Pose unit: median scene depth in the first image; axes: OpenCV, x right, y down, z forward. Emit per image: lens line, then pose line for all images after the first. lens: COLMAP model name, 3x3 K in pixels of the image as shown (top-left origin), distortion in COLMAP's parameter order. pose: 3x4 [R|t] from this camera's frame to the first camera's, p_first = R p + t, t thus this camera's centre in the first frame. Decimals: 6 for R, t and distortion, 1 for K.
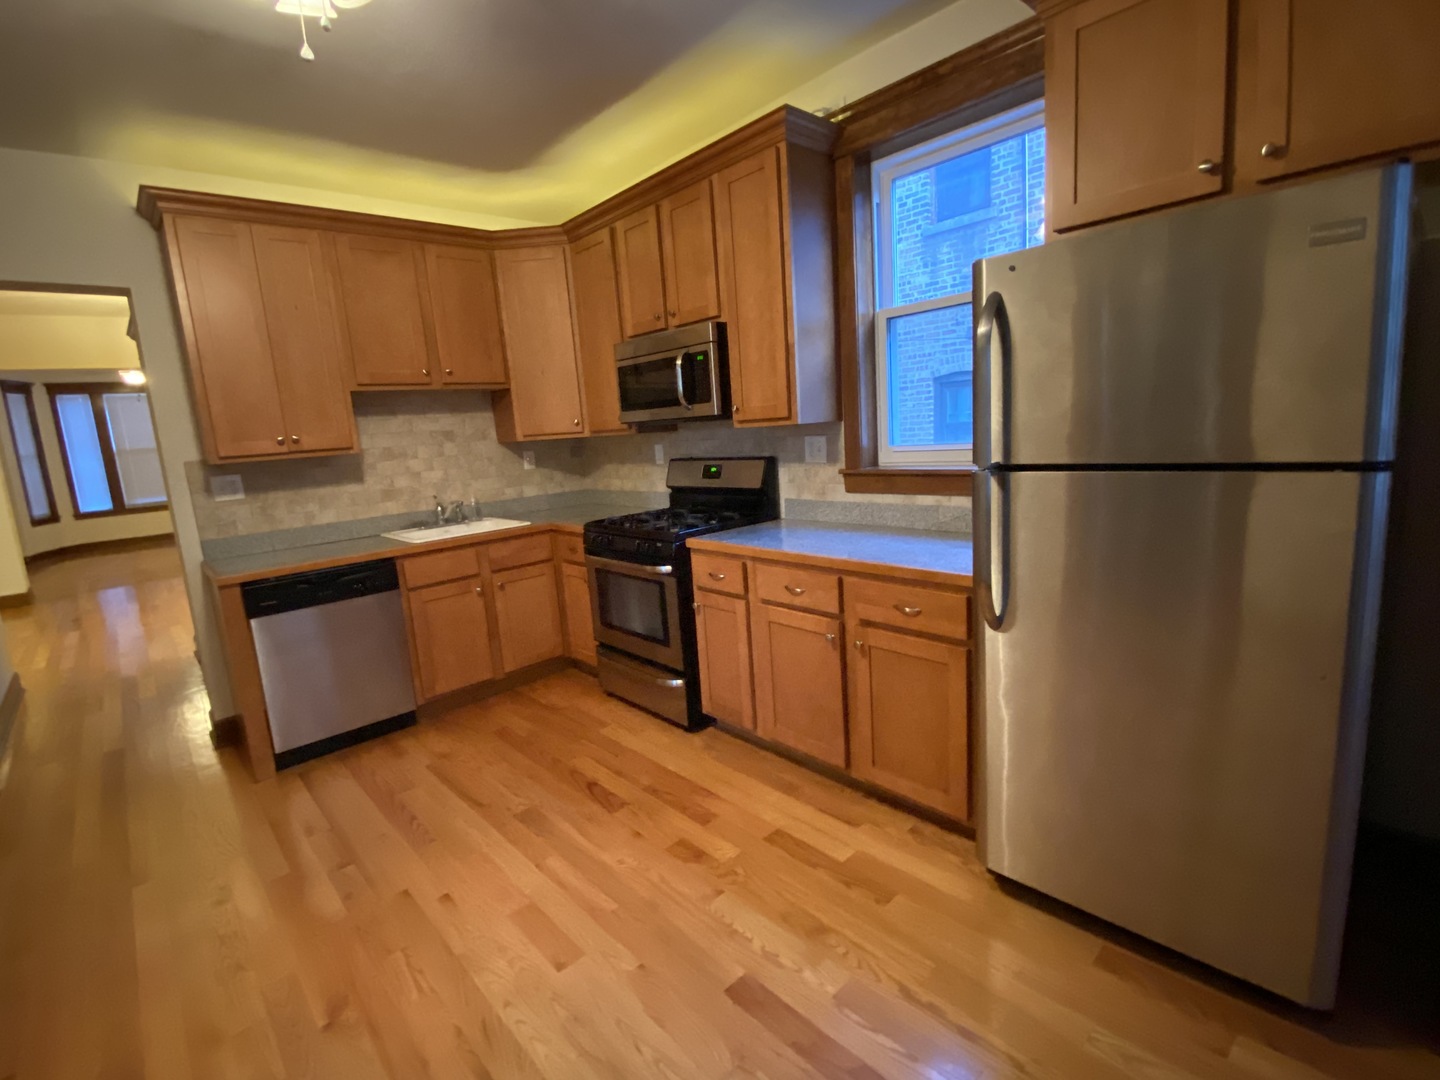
lens RADIAL K [[705.9, 0, 715.1], [0, 705.9, 540.5], [0, 0, 1]] dist [-0.006345, -0.001957]
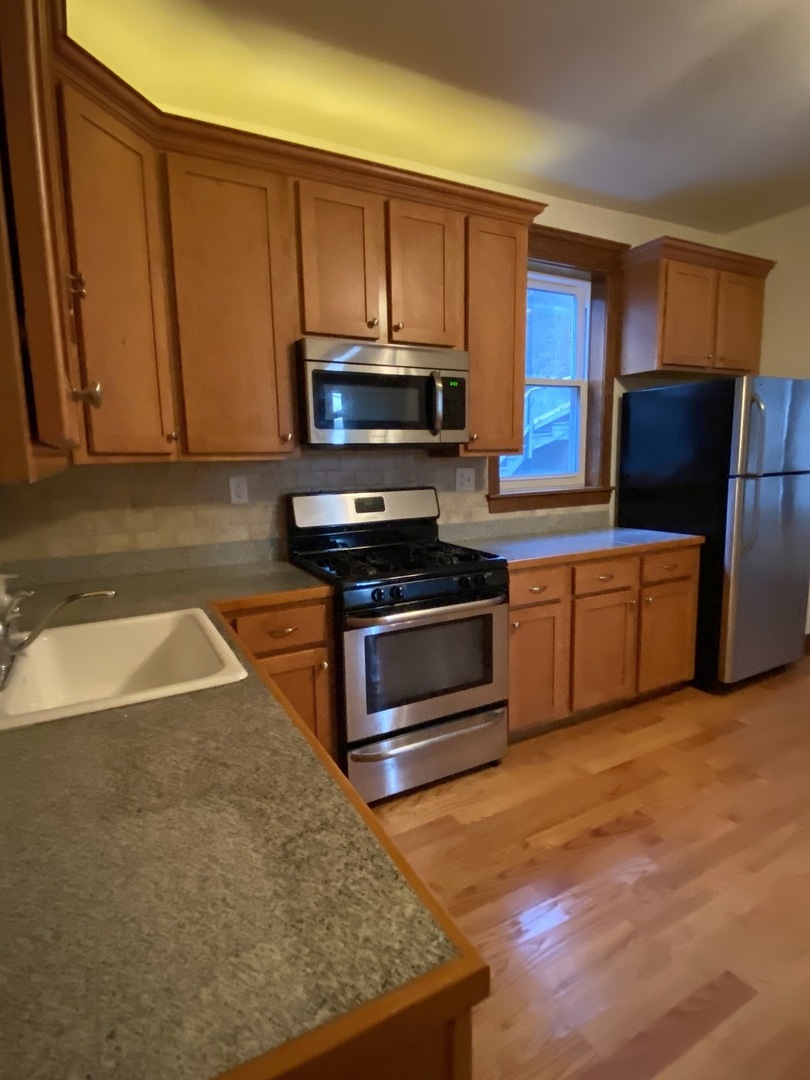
lens RADIAL K [[554.4, 0, 402.7], [0, 554.4, 534.9], [0, 0, 1]] dist [-0.015403, 0.000181]
pose [[0.234473, -0.070596, 0.969556, -0.805499], [0.162079, 0.986239, 0.032614, -0.086682], [-0.958516, 0.149497, 0.242689, 0.910002]]
